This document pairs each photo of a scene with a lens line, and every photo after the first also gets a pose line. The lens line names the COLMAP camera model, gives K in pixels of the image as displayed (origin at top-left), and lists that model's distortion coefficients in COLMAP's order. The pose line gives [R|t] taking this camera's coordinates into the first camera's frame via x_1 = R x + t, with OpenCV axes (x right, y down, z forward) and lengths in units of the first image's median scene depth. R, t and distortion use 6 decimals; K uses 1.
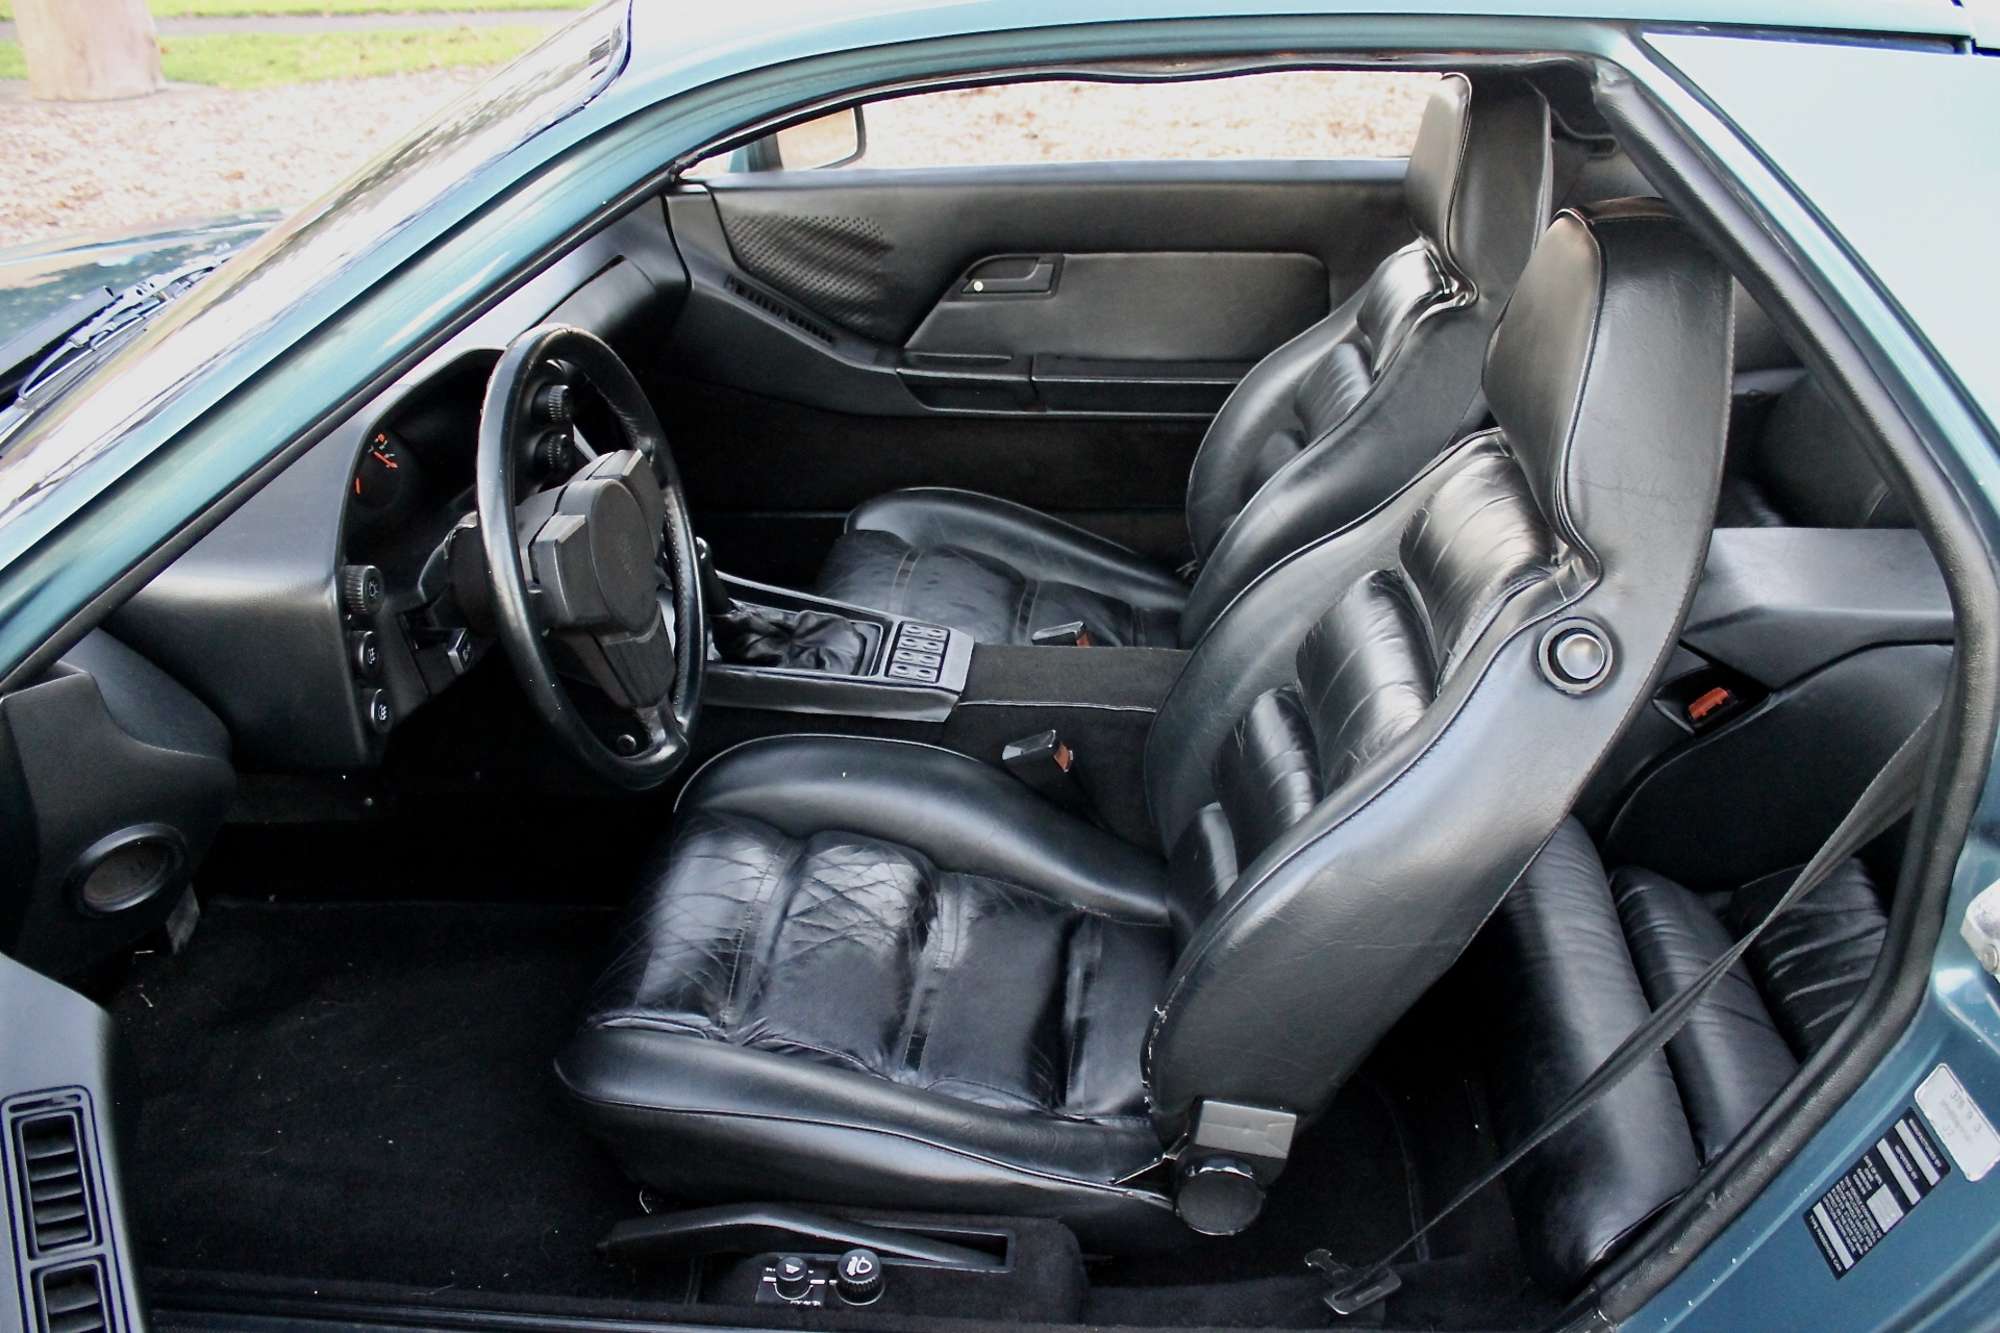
lens RADIAL K [[1739.4, 0, 999.0], [0, 1739.4, 665.0], [0, 0, 1]] dist [-0.014799, -0.006506]
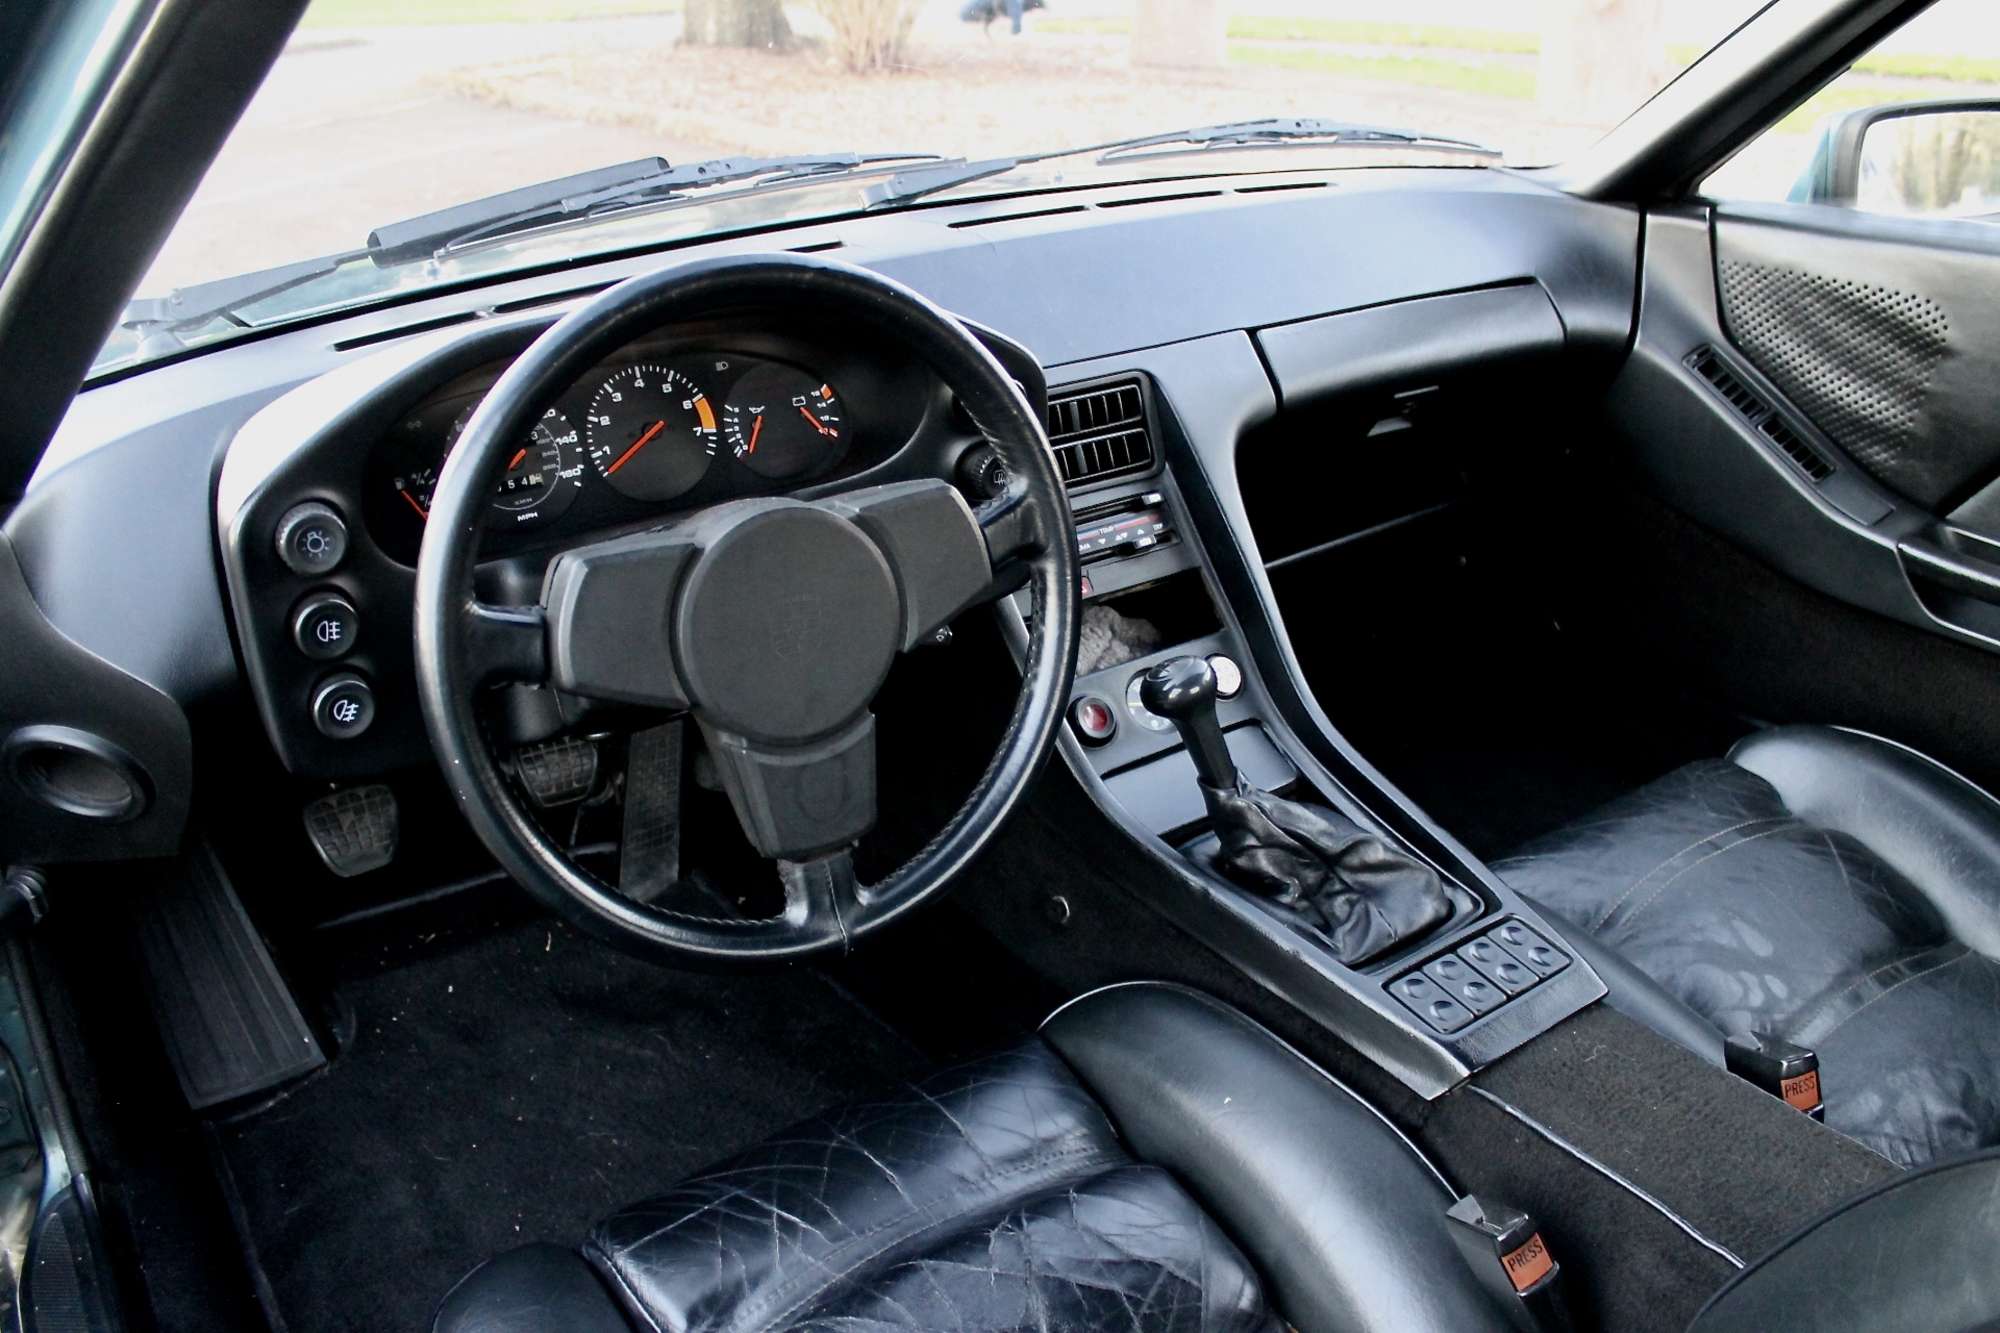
lens RADIAL K [[1739.4, 0, 1000.6], [0, 1739.4, 668.8], [0, 0, 1]] dist [-0.014799, -0.006506]
pose [[0.663958, 0.324951, -0.673474, 0.160080], [-0.347220, 0.931636, 0.107200, -0.085208], [0.662267, 0.162668, 0.731397, 0.350171]]
